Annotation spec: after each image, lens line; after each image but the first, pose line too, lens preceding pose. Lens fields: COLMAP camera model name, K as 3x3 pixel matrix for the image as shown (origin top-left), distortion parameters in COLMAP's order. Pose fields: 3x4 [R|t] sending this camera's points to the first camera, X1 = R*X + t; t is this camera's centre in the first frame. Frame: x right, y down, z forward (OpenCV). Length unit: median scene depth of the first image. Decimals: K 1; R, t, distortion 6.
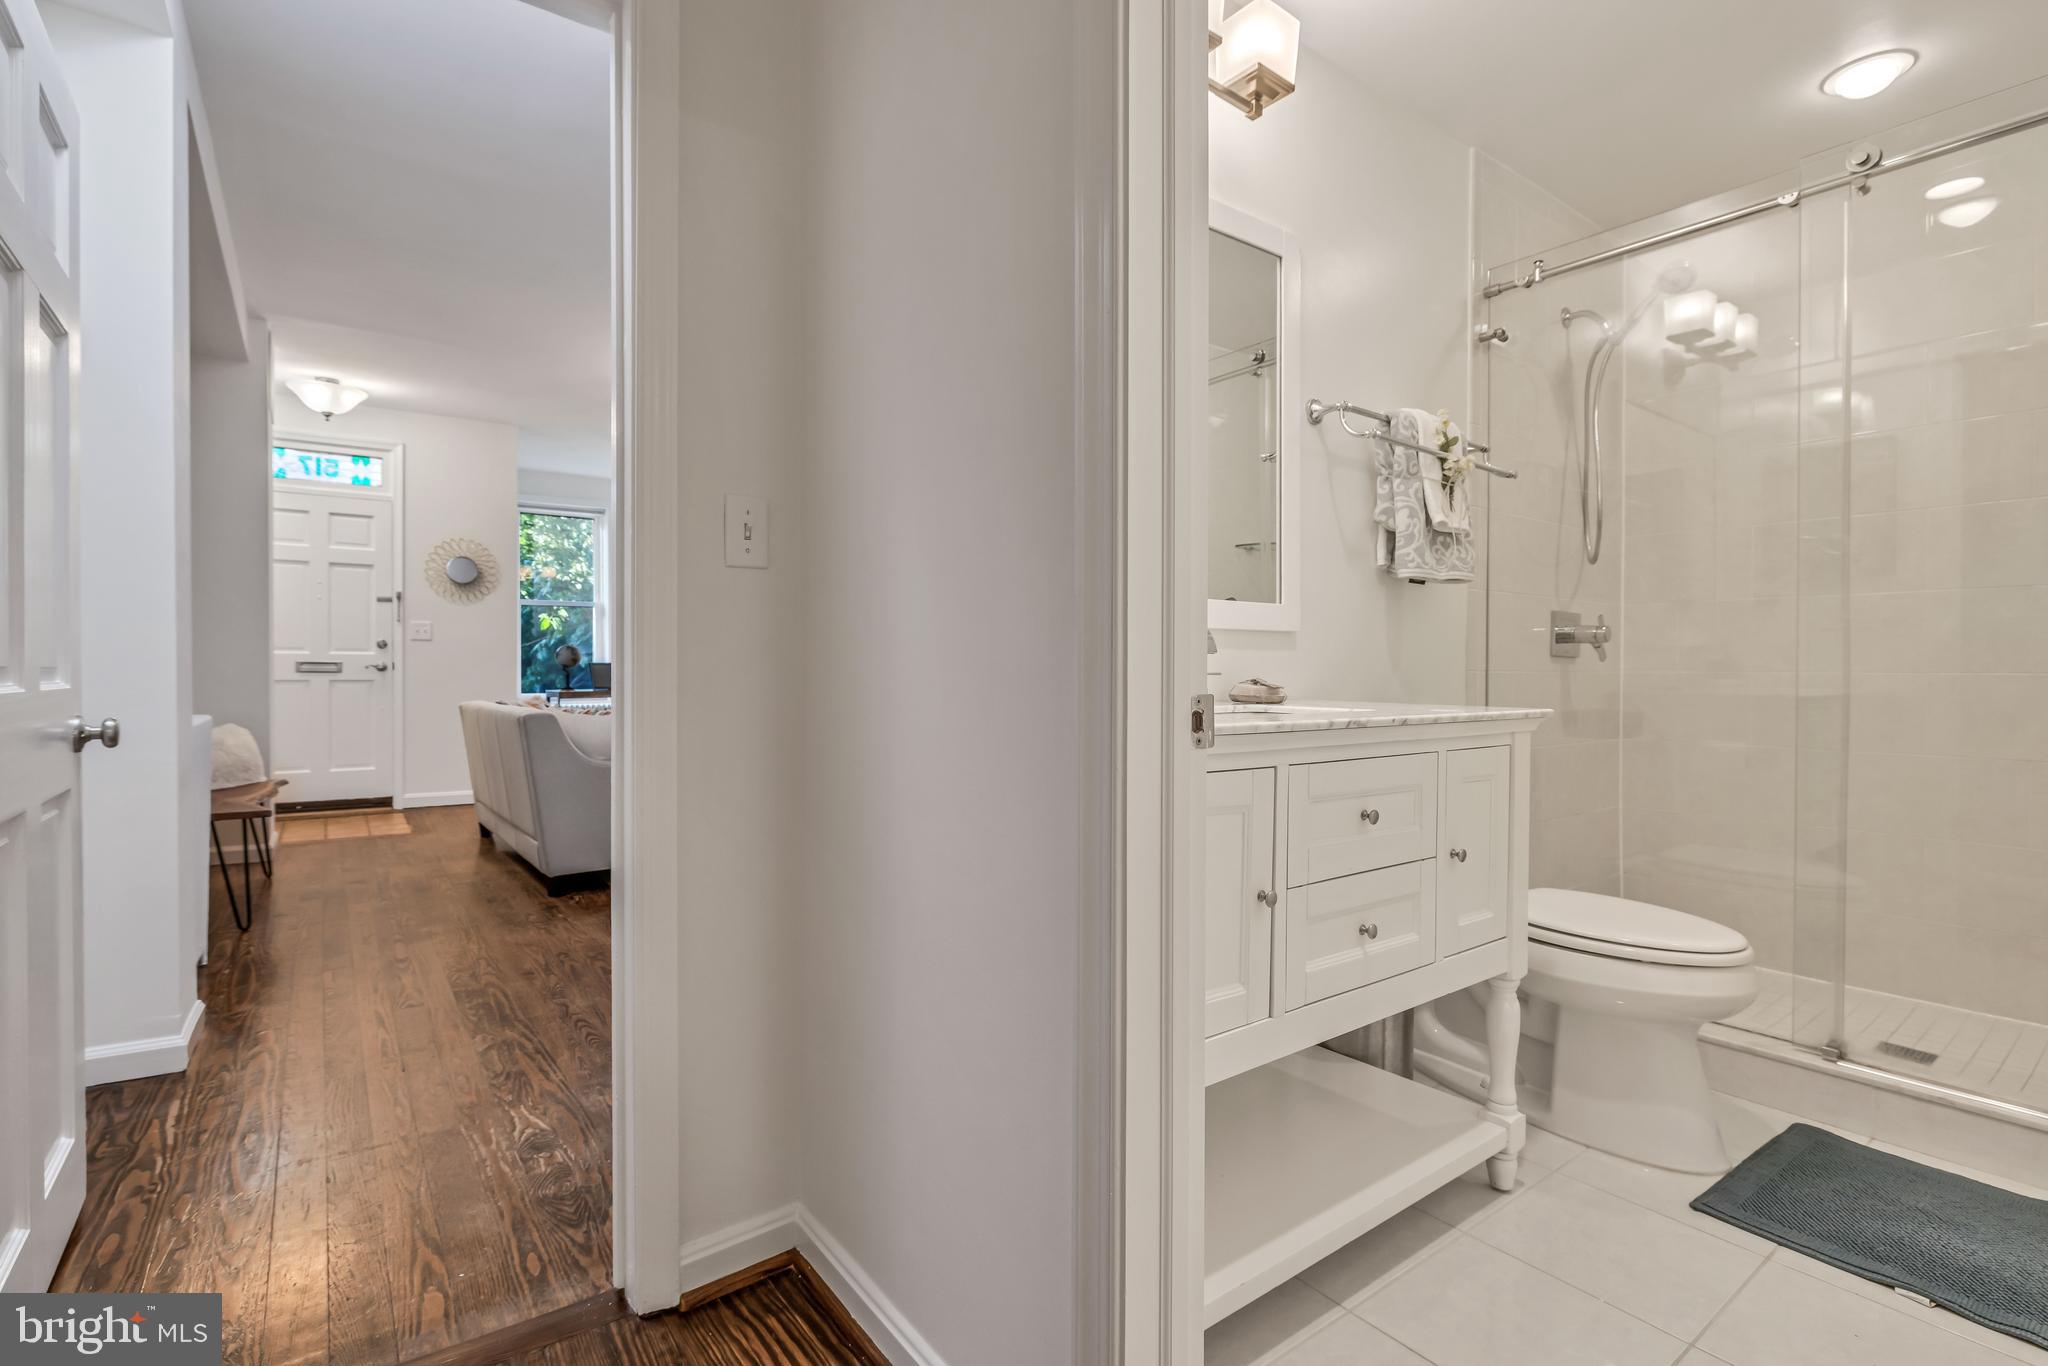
lens RADIAL K [[940.3, 0, 1004.0], [0, 940.3, 671.5], [0, 0, 1]] dist [-0.005318, 0.000156]
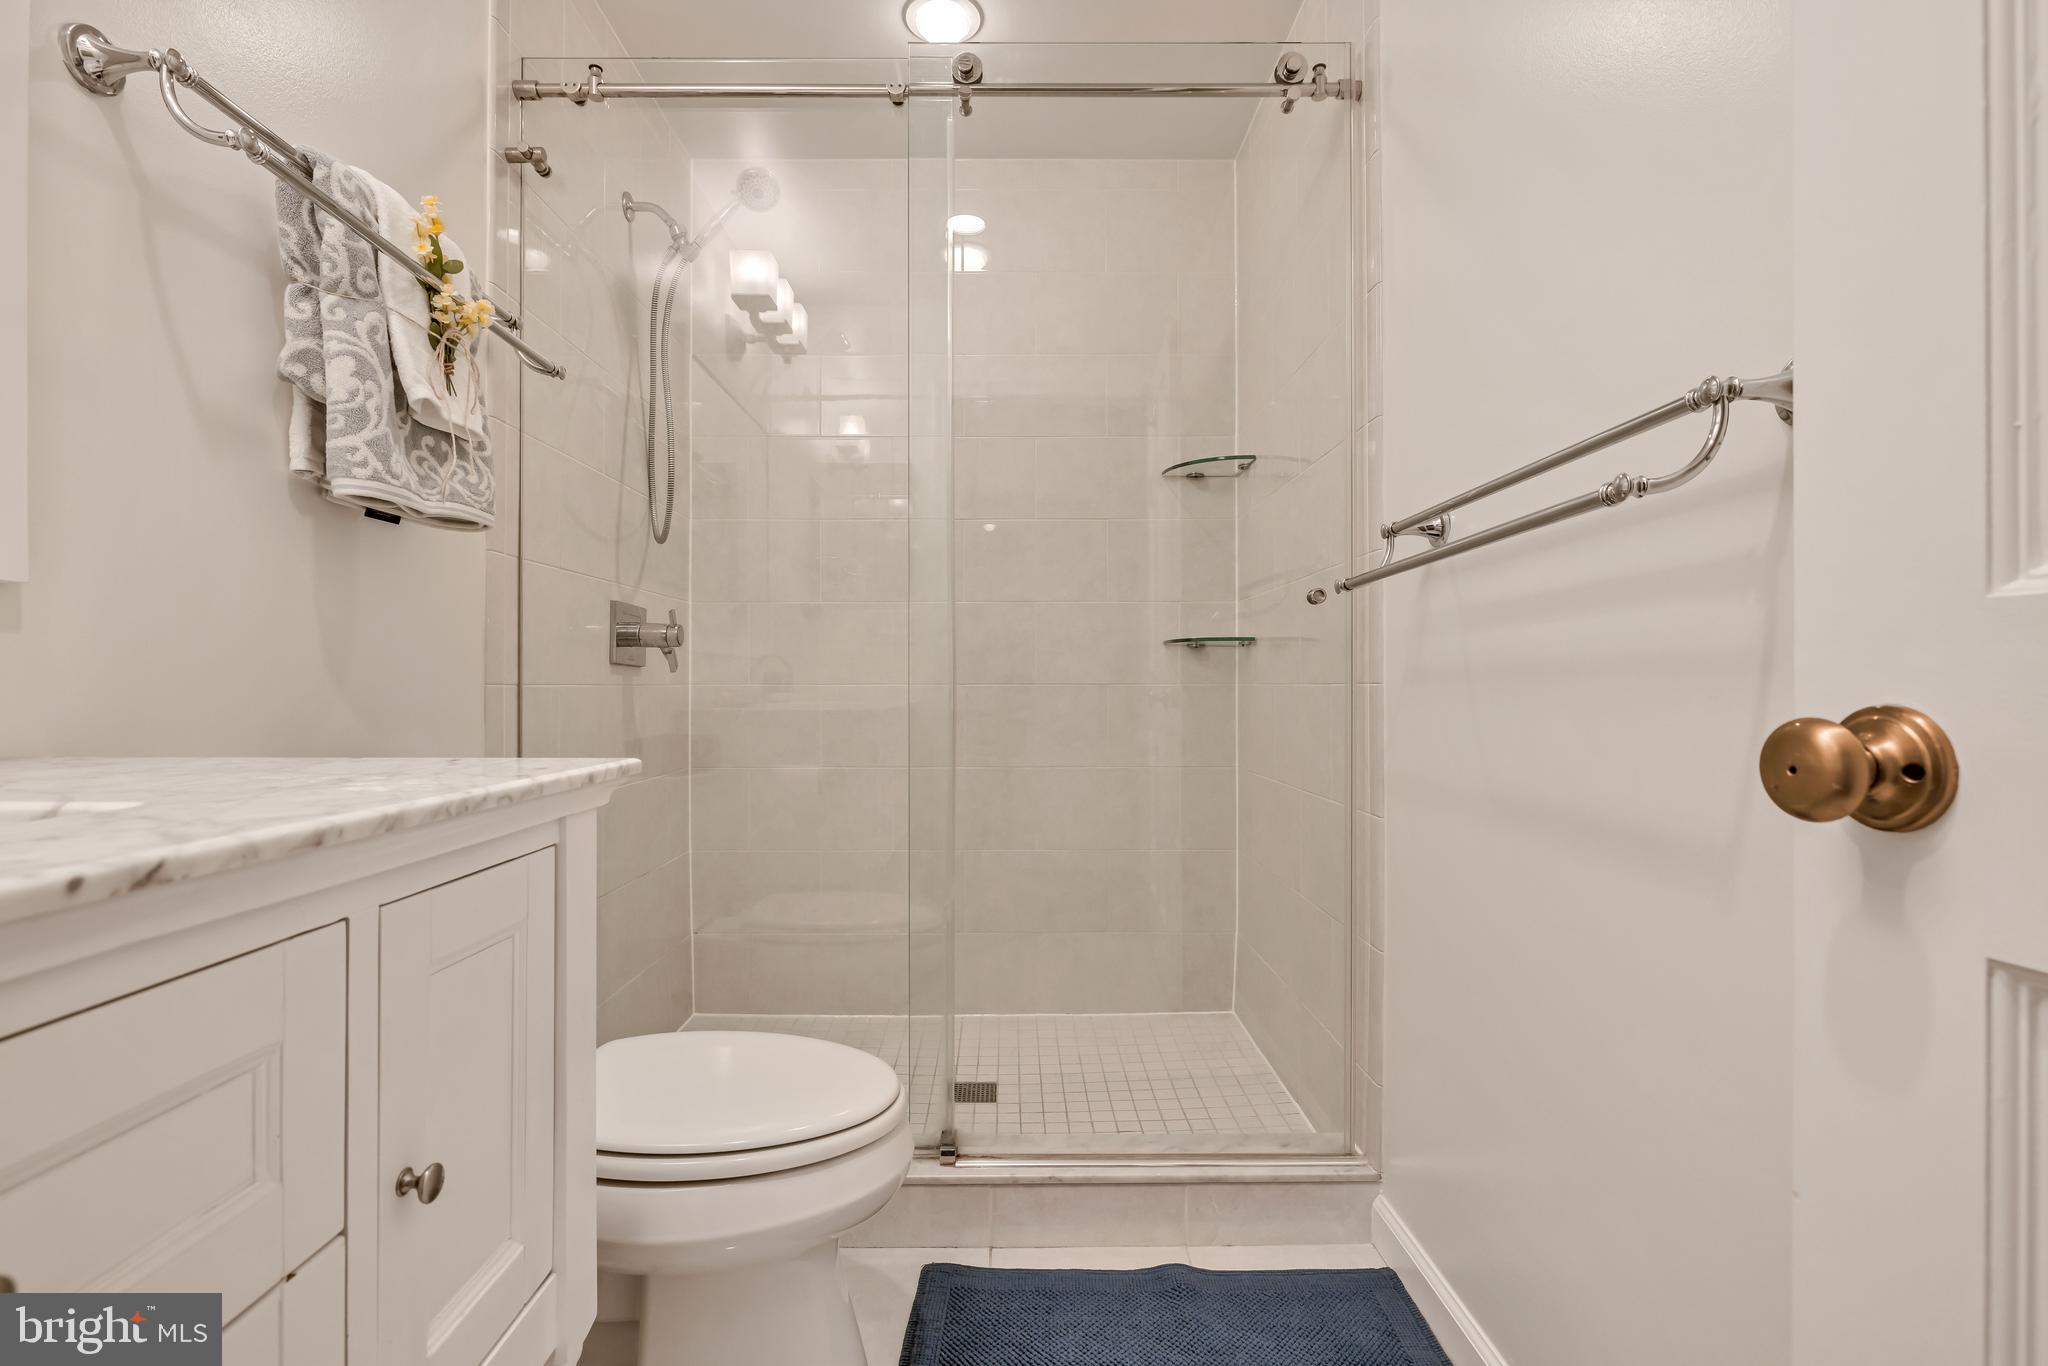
lens RADIAL K [[940.3, 0, 1004.0], [0, 940.3, 671.5], [0, 0, 1]] dist [-0.005318, 0.000156]
pose [[0.590043, 0.003162, 0.807366, 0.227651], [0.011139, 0.999865, -0.012056, 0.001930], [-0.807295, 0.016107, 0.589928, 0.421338]]
